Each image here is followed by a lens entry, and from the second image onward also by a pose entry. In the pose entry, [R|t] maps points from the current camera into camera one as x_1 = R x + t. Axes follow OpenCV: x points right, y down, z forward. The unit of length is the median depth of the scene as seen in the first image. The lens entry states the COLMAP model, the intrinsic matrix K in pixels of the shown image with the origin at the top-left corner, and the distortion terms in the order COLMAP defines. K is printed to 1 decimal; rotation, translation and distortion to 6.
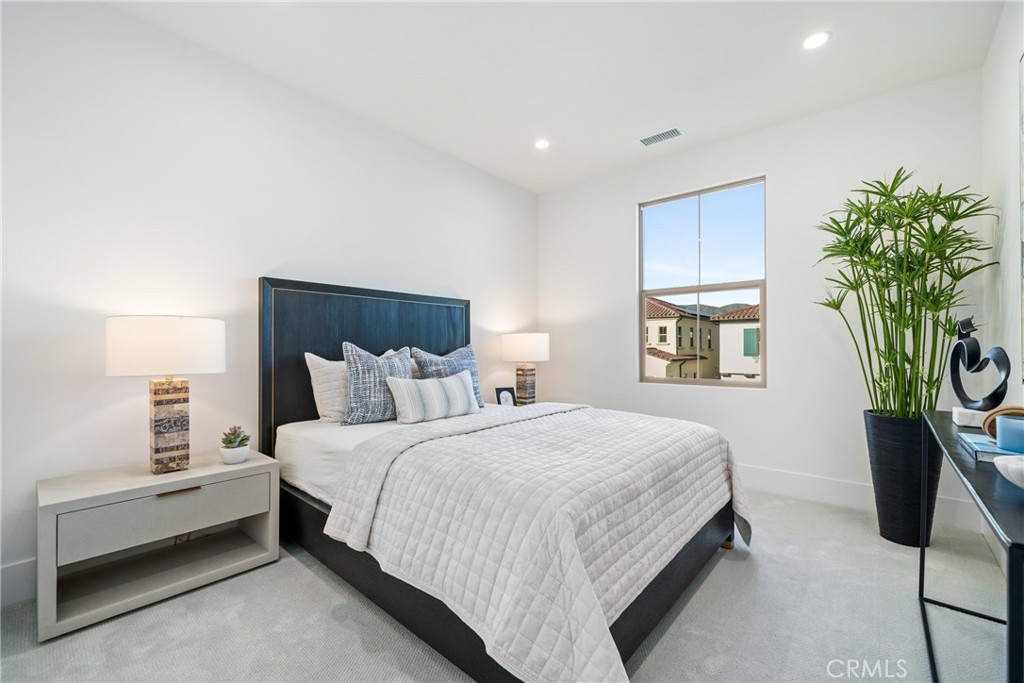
lens RADIAL K [[418.7, 0, 517.4], [0, 418.7, 343.3], [0, 0, 1]] dist [-0.000643, -0.000003]
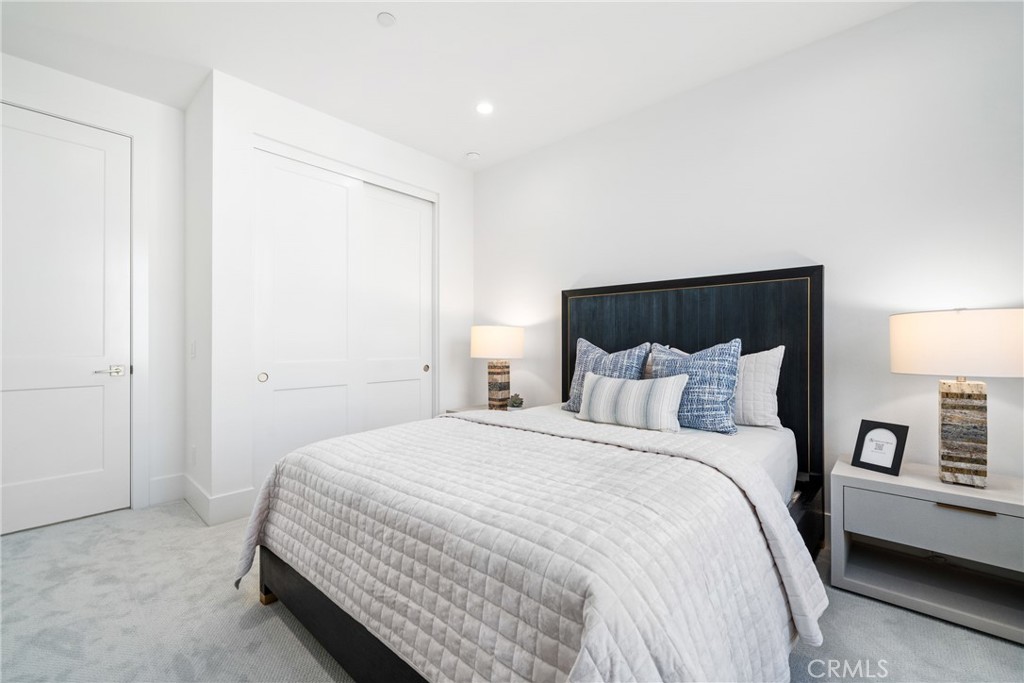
lens RADIAL K [[418.7, 0, 517.4], [0, 418.7, 343.3], [0, 0, 1]] dist [-0.000643, -0.000003]
pose [[-0.006553, 0.001479, -0.999977, 0.489321], [0.008385, 0.999964, 0.001424, 0.005036], [0.999943, -0.008376, -0.006566, 0.566024]]
